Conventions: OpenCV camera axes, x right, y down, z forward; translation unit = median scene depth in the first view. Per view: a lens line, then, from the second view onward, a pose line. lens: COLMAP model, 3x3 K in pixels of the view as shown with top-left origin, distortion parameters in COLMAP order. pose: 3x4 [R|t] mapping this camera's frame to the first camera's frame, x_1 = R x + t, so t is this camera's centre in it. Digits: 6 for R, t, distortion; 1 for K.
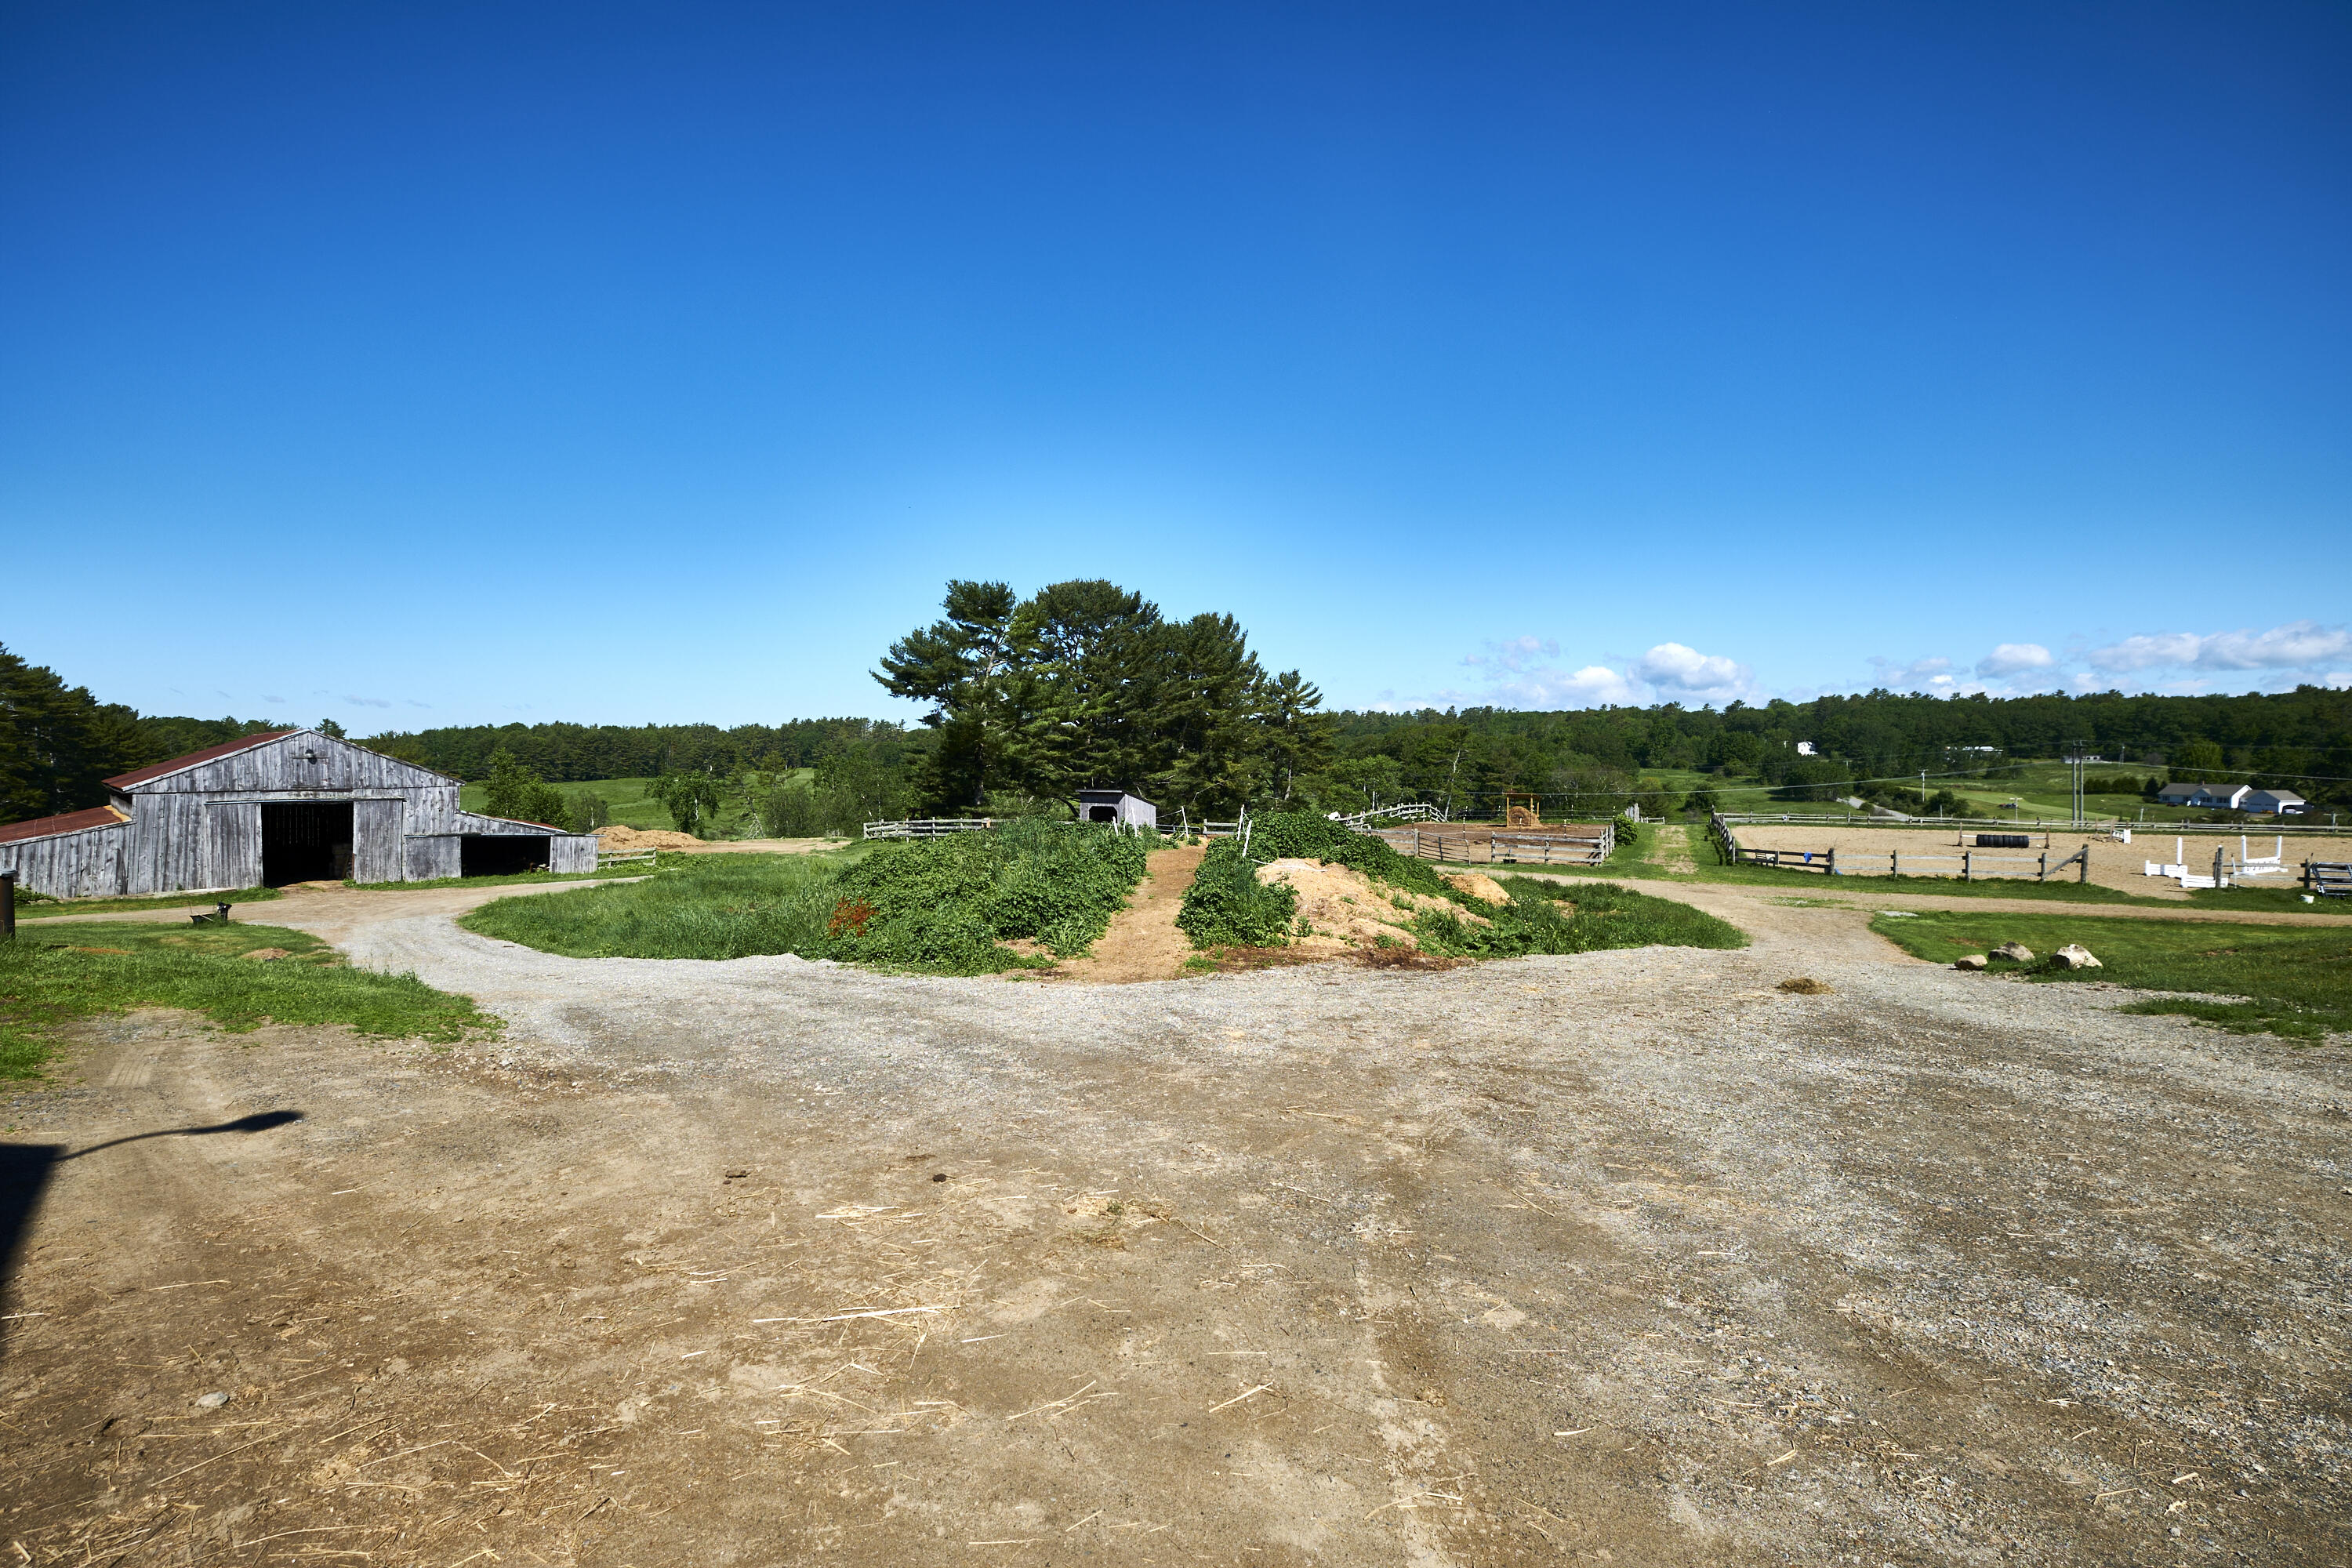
lens RADIAL K [[1039.1, 0, 1174.7], [0, 1039.1, 779.2], [0, 0, 1]] dist [0.000316, 0.000063]
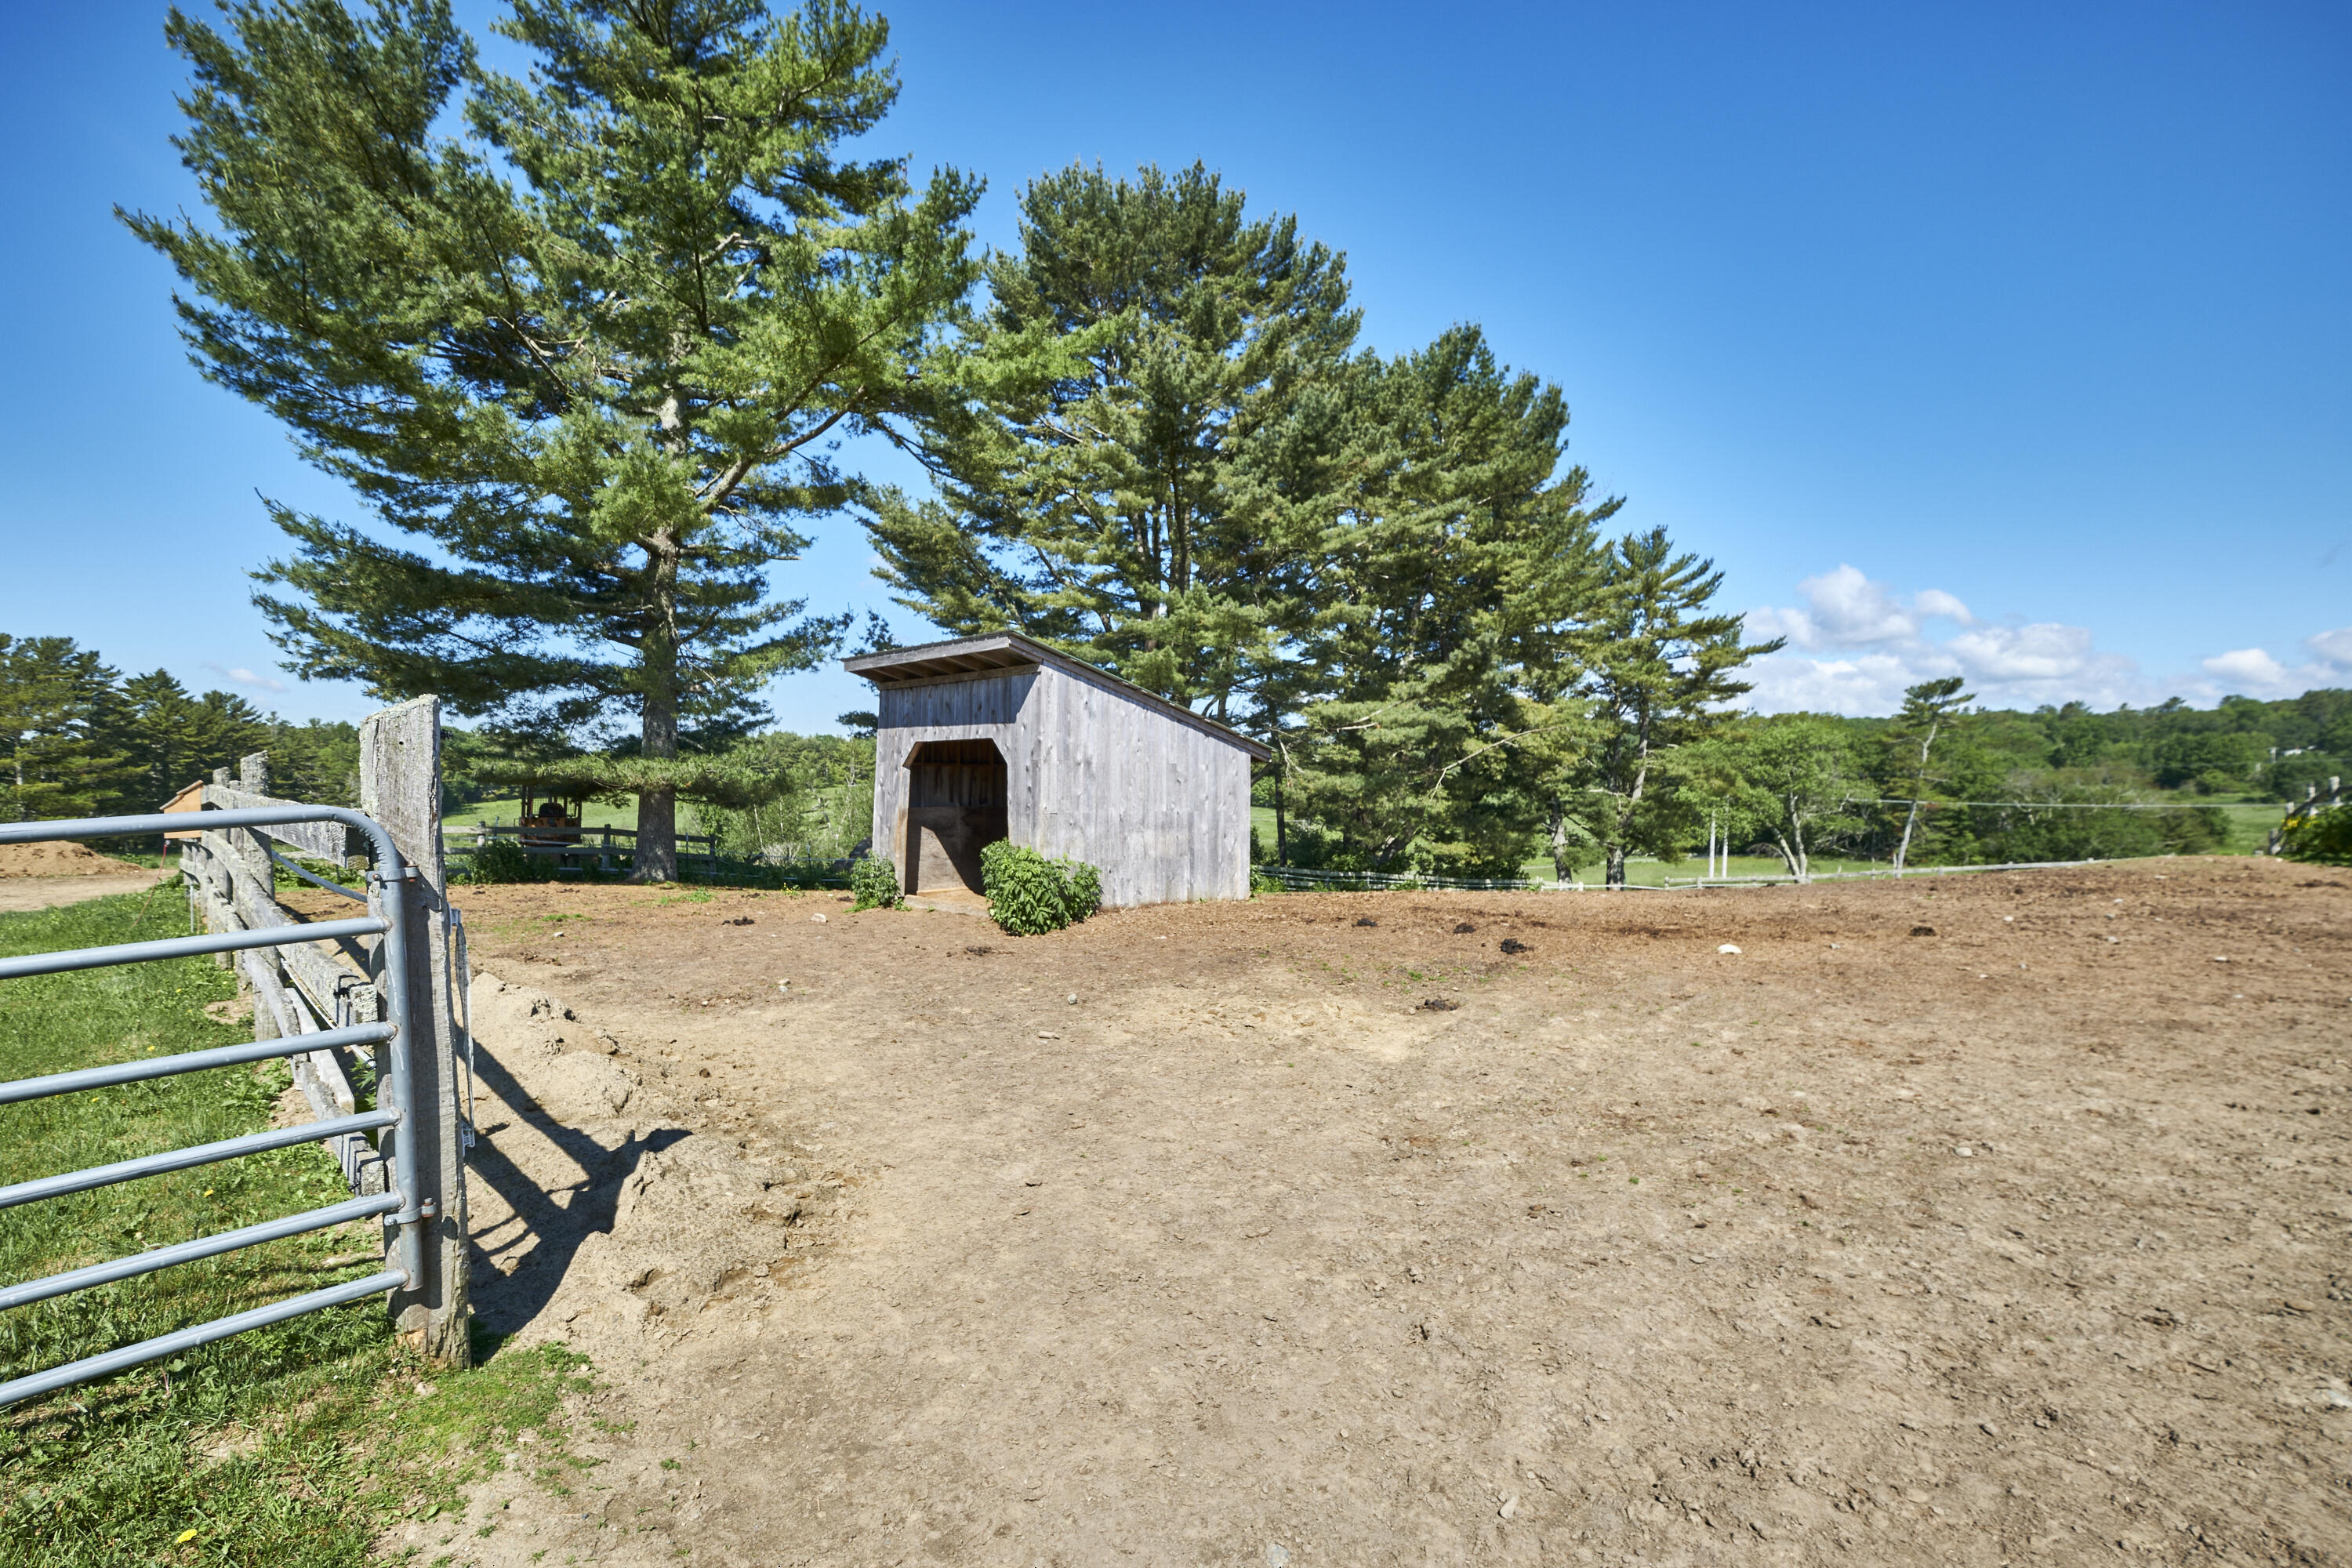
lens RADIAL K [[1041.6, 0, 1175.5], [0, 1041.6, 783.9], [0, 0, 1]] dist [0.005988, 0.000761]
pose [[0.974058, 0.005125, -0.226239, 0.007768], [-0.008265, 0.999882, -0.012934, 0.021464], [0.226146, 0.014468, 0.973986, 0.477495]]
